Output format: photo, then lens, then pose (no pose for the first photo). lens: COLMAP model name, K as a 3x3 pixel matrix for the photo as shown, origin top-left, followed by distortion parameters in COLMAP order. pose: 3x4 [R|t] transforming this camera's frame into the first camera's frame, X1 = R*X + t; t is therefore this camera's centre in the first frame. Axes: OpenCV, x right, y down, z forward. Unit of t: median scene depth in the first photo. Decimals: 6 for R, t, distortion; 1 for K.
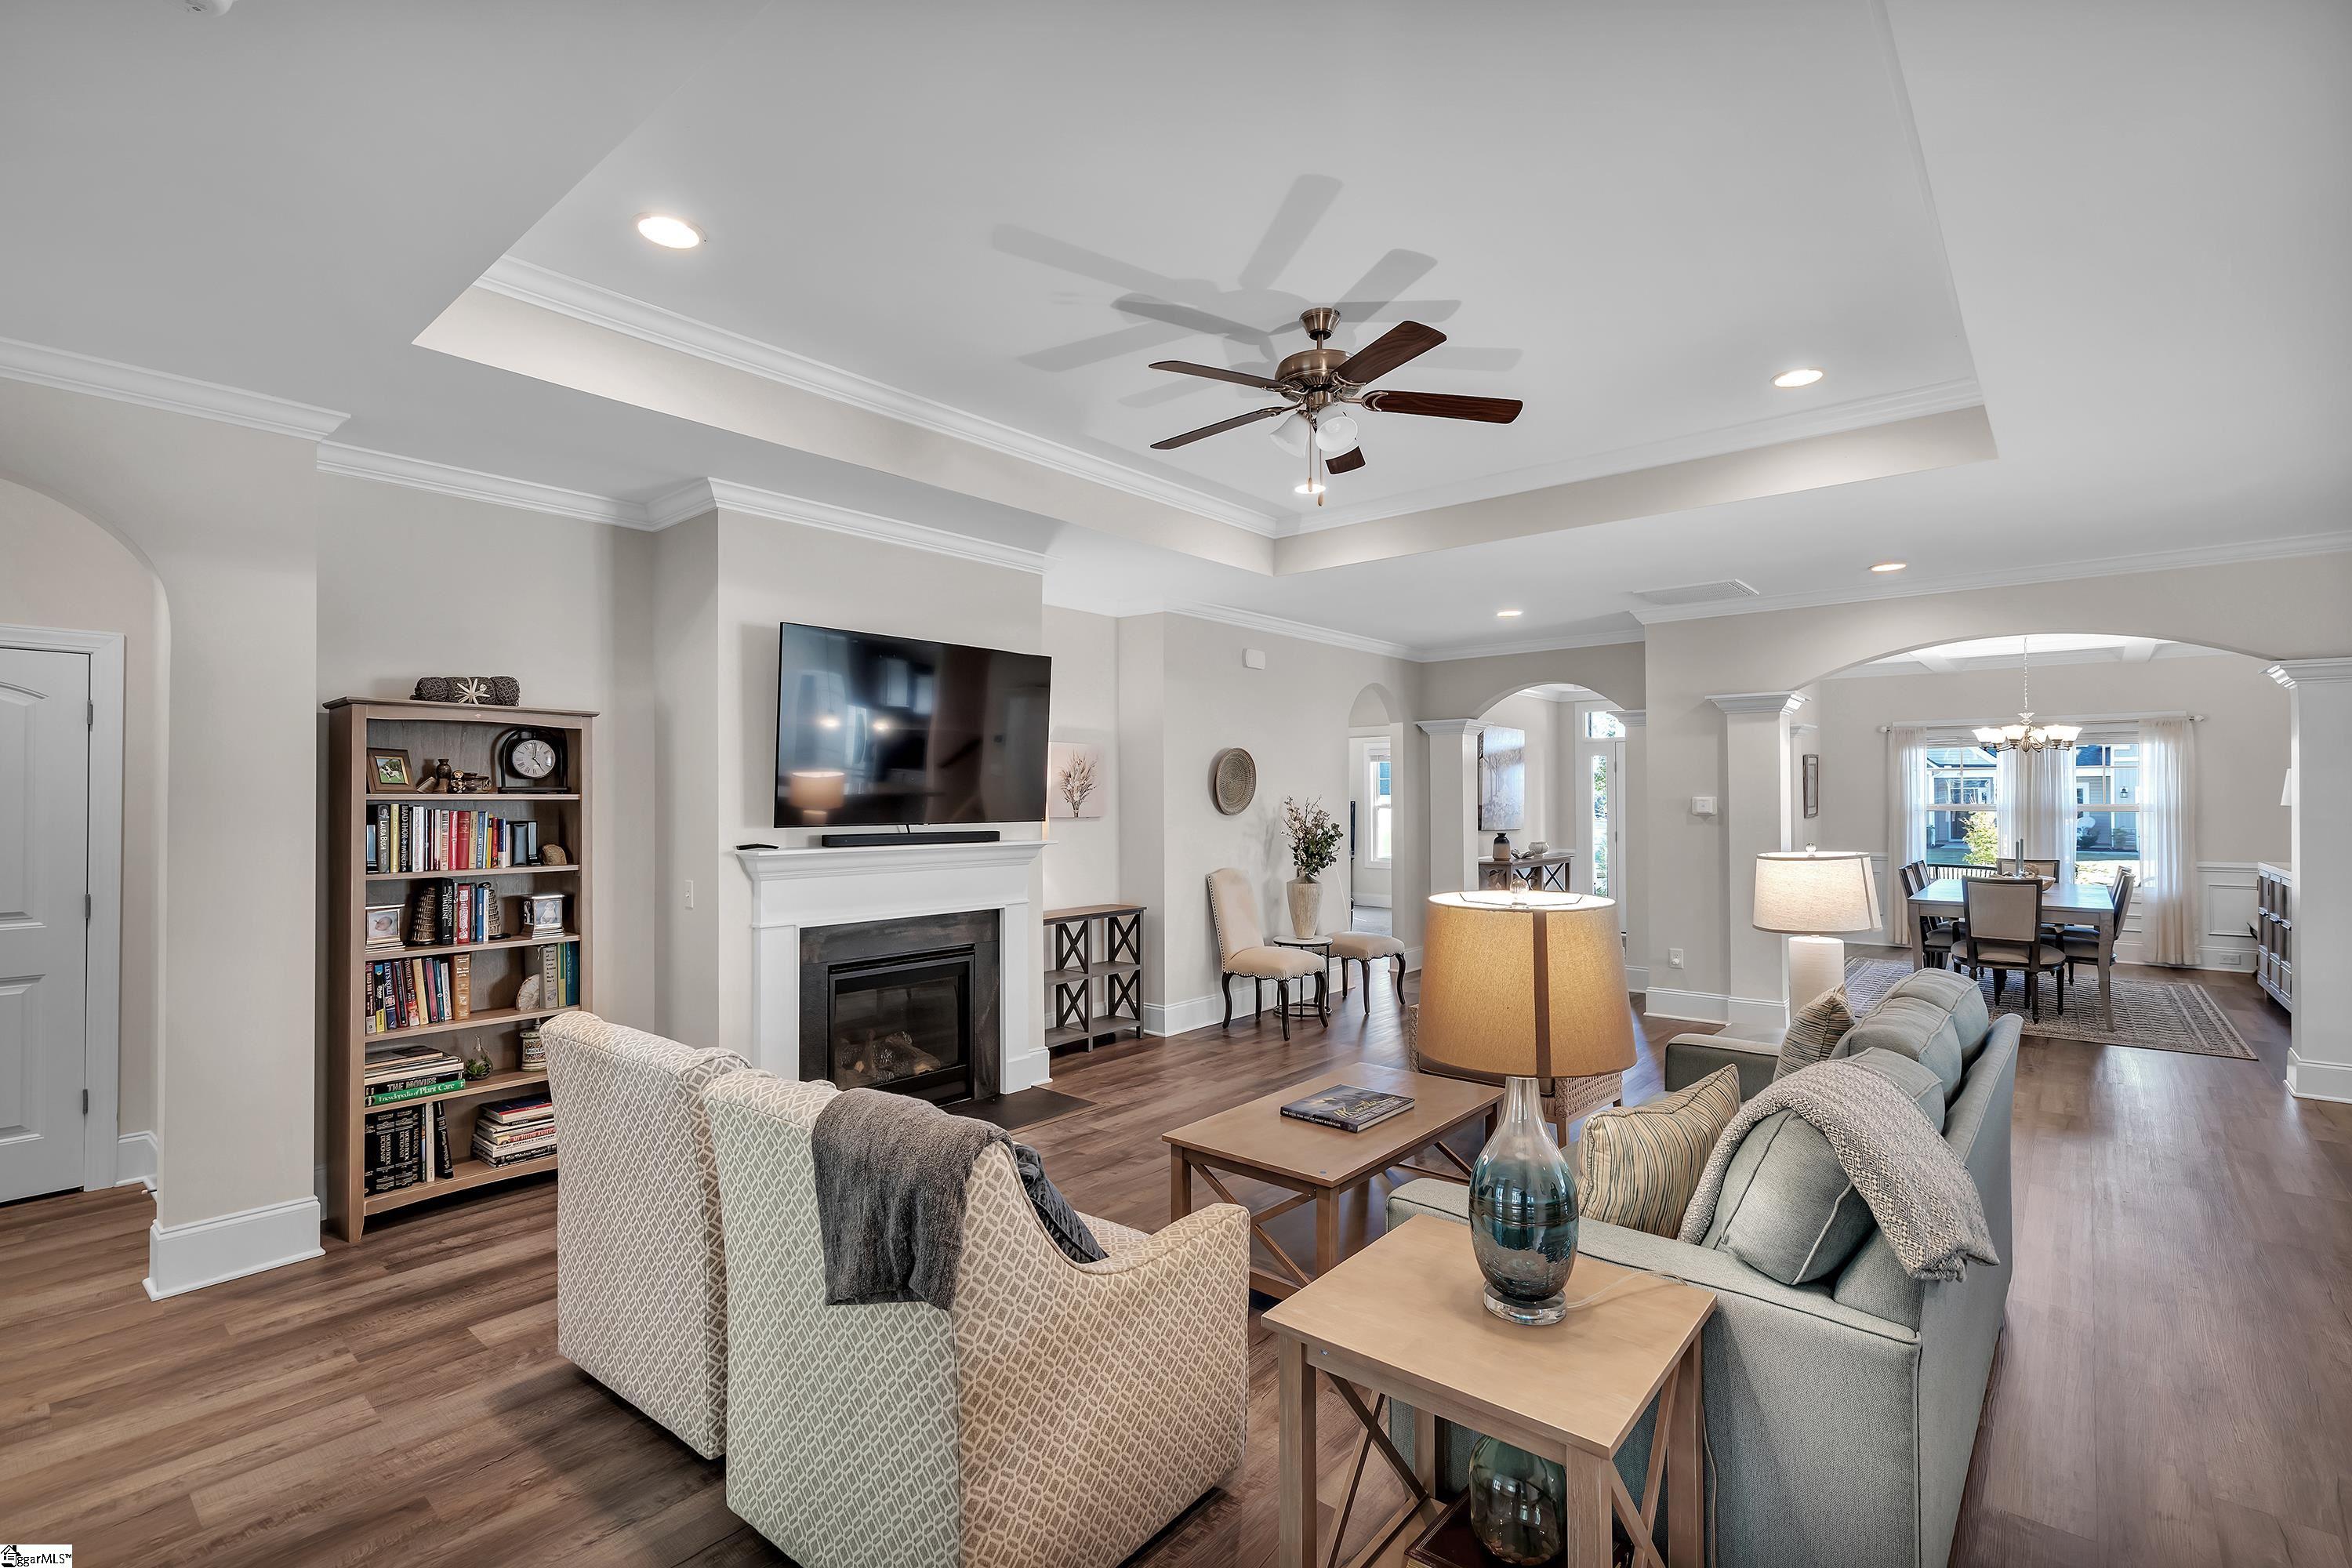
lens RADIAL K [[1061.9, 0, 1171.1], [0, 1061.9, 786.3], [0, 0, 1]] dist [0.004195, -0.000378]
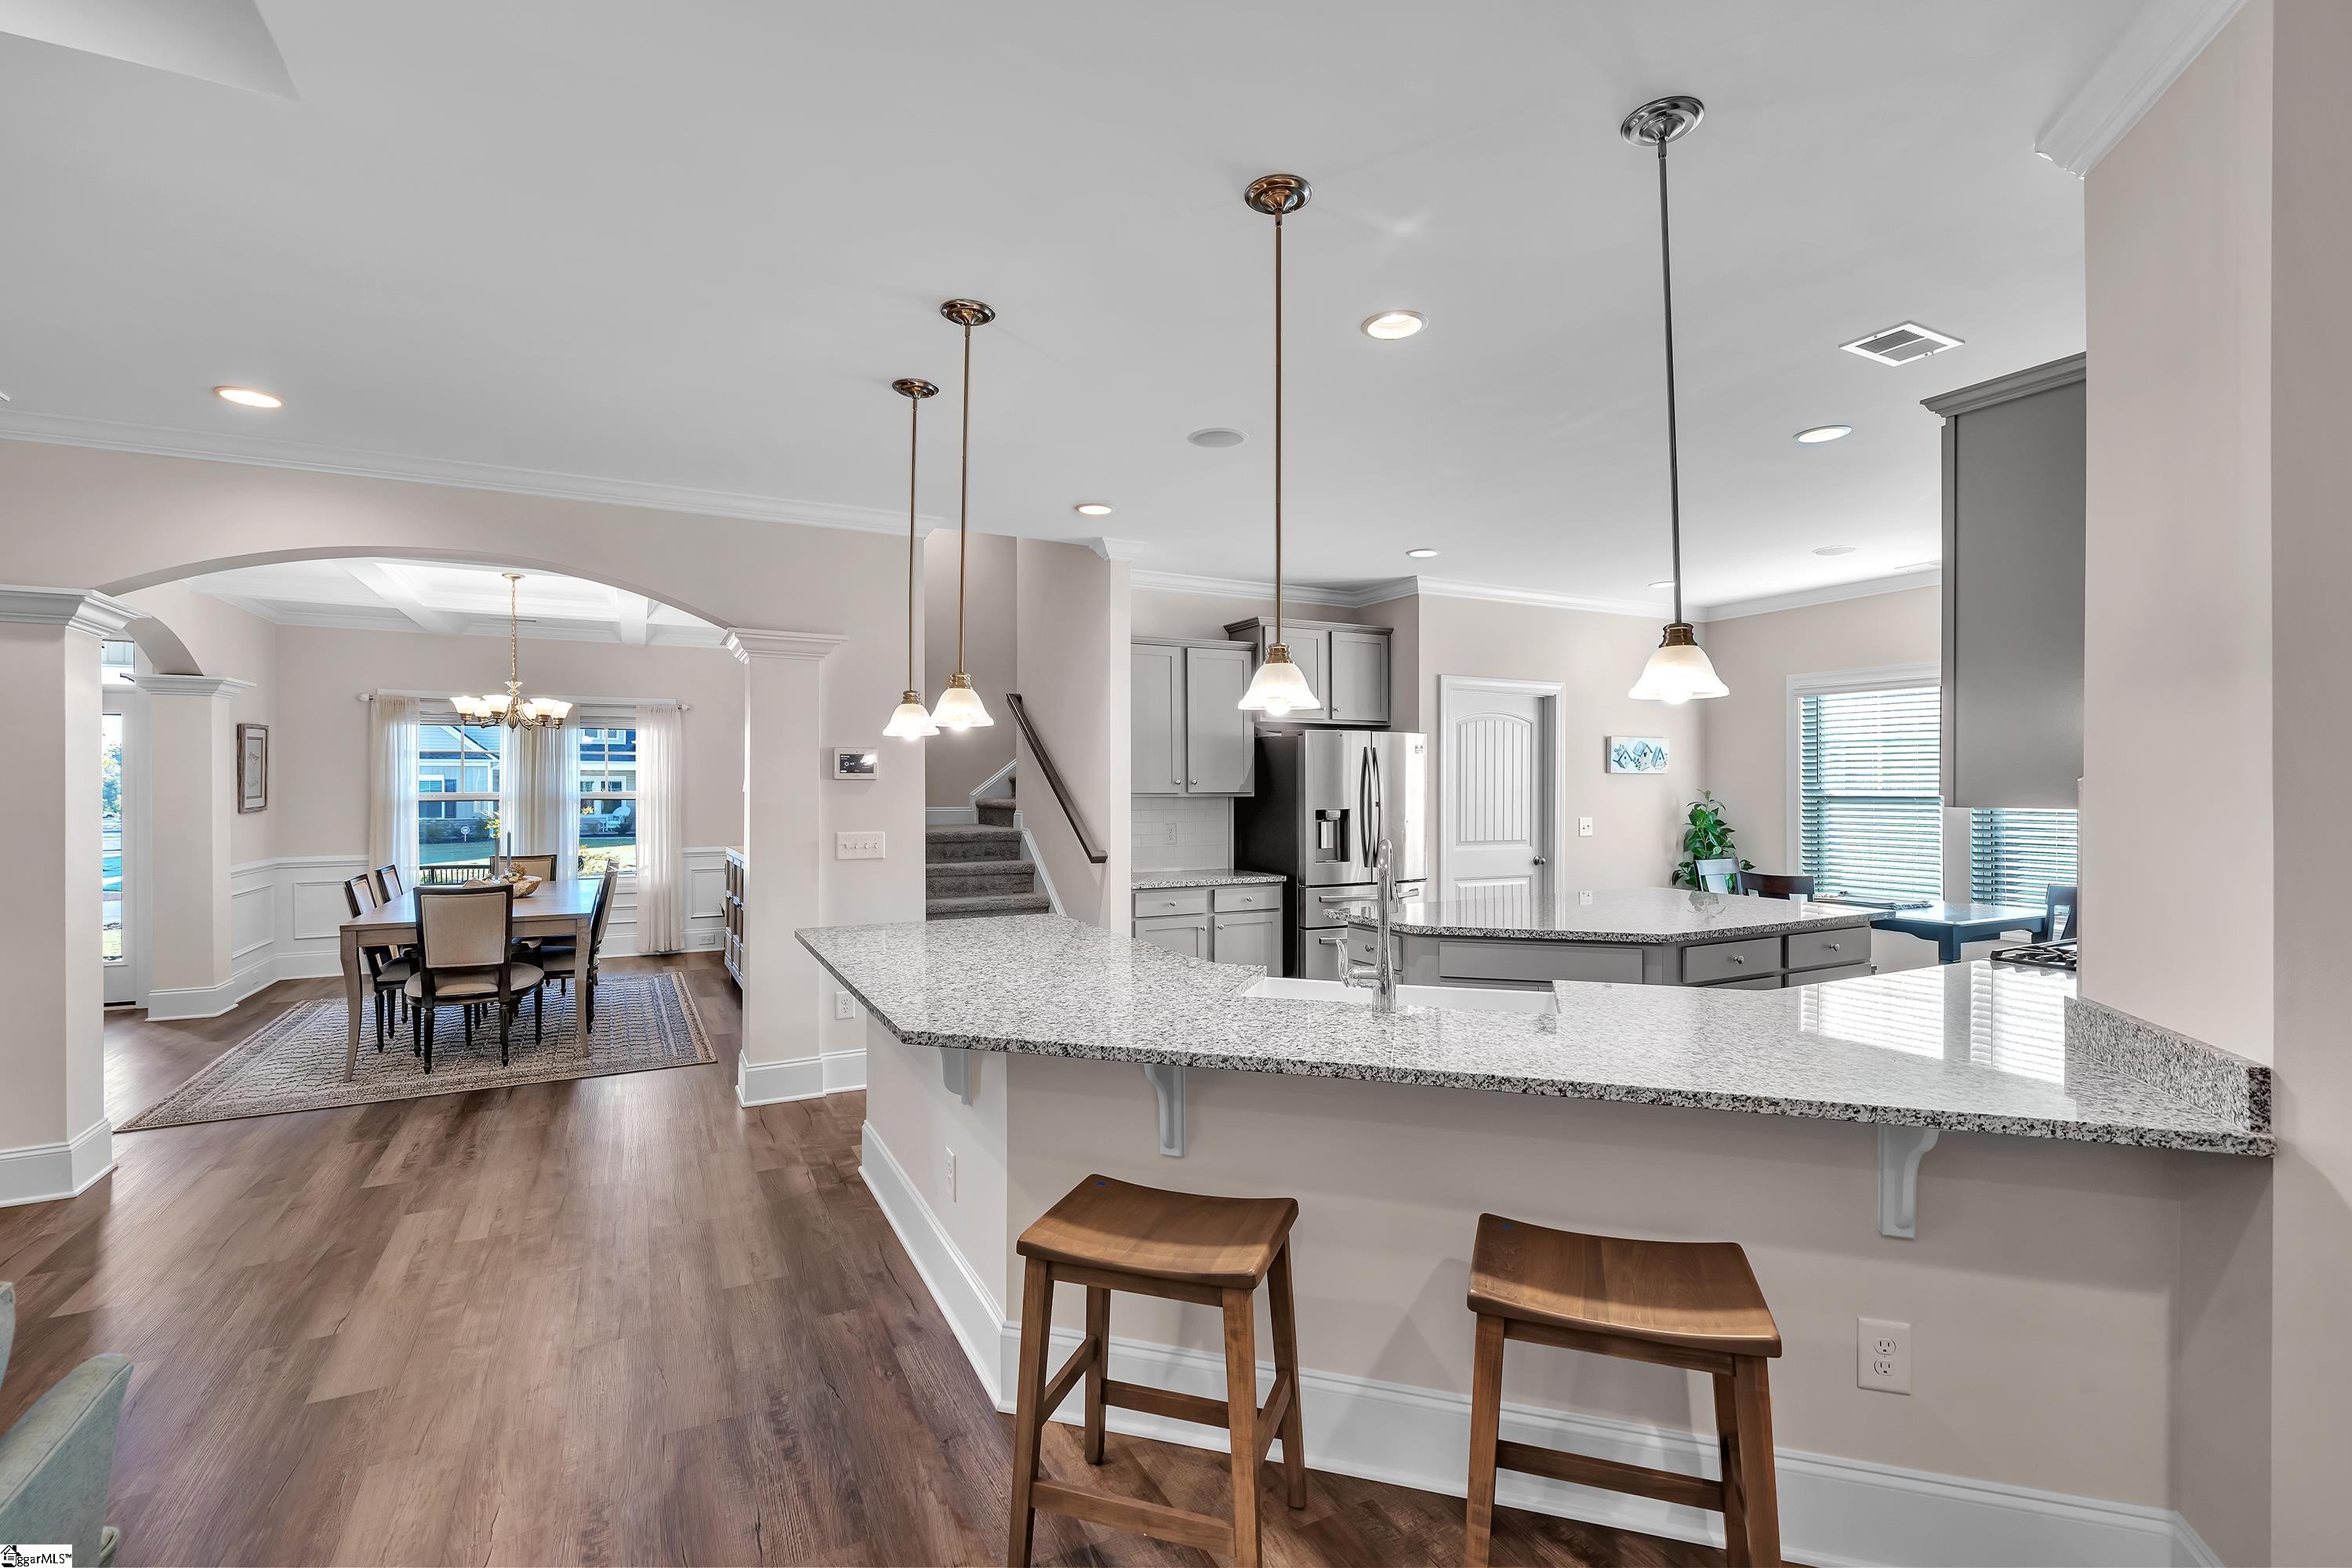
lens RADIAL K [[1061.9, 0, 1172.5], [0, 1061.9, 791.9], [0, 0, 1]] dist [0.004195, -0.000378]
pose [[0.380018, -0.003436, 0.924973, 0.258101], [-0.006994, 0.999954, 0.006588, 0.009800], [-0.924953, -0.008973, 0.379976, 0.232314]]
